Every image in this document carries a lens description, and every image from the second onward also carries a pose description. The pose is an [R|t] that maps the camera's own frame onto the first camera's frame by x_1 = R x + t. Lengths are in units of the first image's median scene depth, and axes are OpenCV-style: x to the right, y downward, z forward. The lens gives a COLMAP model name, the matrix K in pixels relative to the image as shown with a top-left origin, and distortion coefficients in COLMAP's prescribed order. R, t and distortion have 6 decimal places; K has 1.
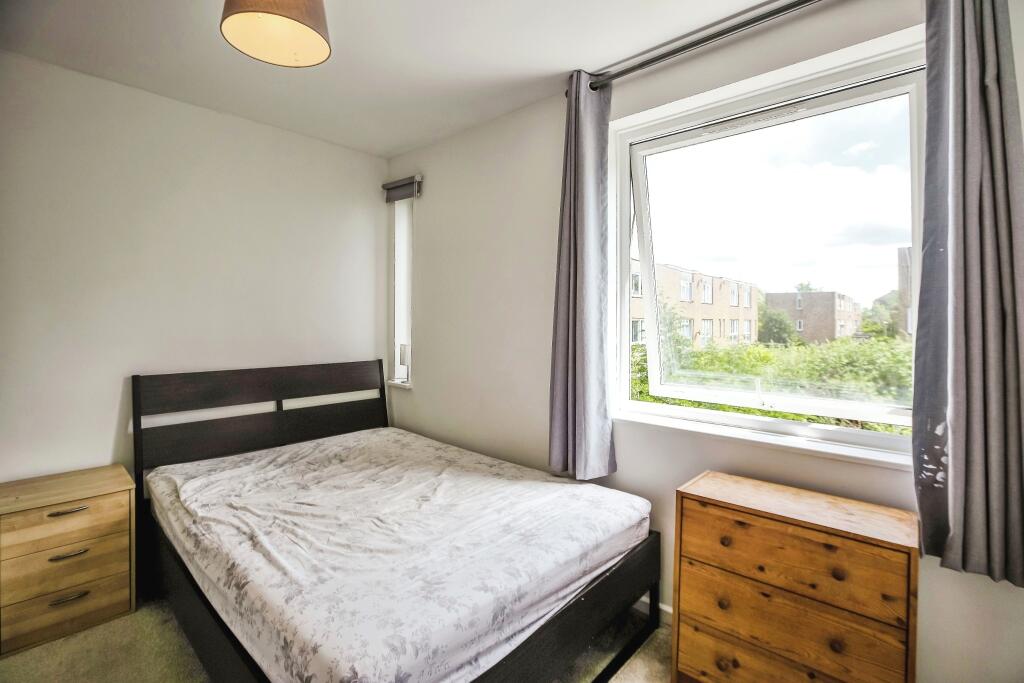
lens RADIAL K [[468.7, 0, 514.4], [0, 468.7, 320.9], [0, 0, 1]] dist [-0.049894, 0.014032]
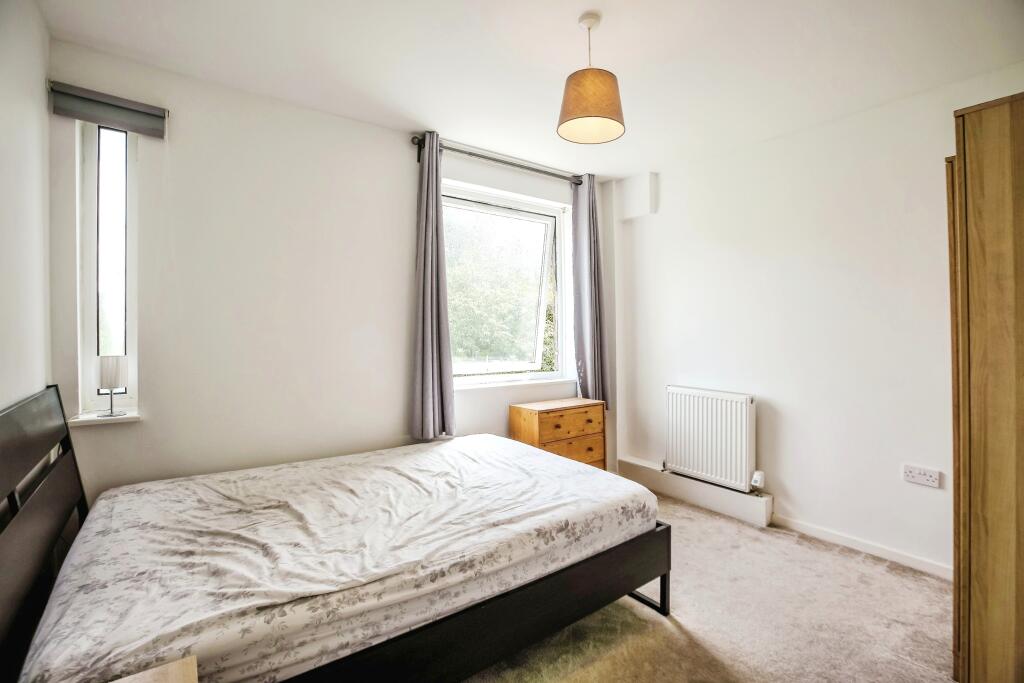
lens RADIAL K [[468.7, 0, 514.4], [0, 468.7, 320.9], [0, 0, 1]] dist [-0.049894, 0.014032]
pose [[0.191625, 0.008638, 0.981430, -1.619385], [-0.005645, 0.999954, -0.007699, 0.012636], [-0.981452, -0.004065, 0.191665, 0.755007]]
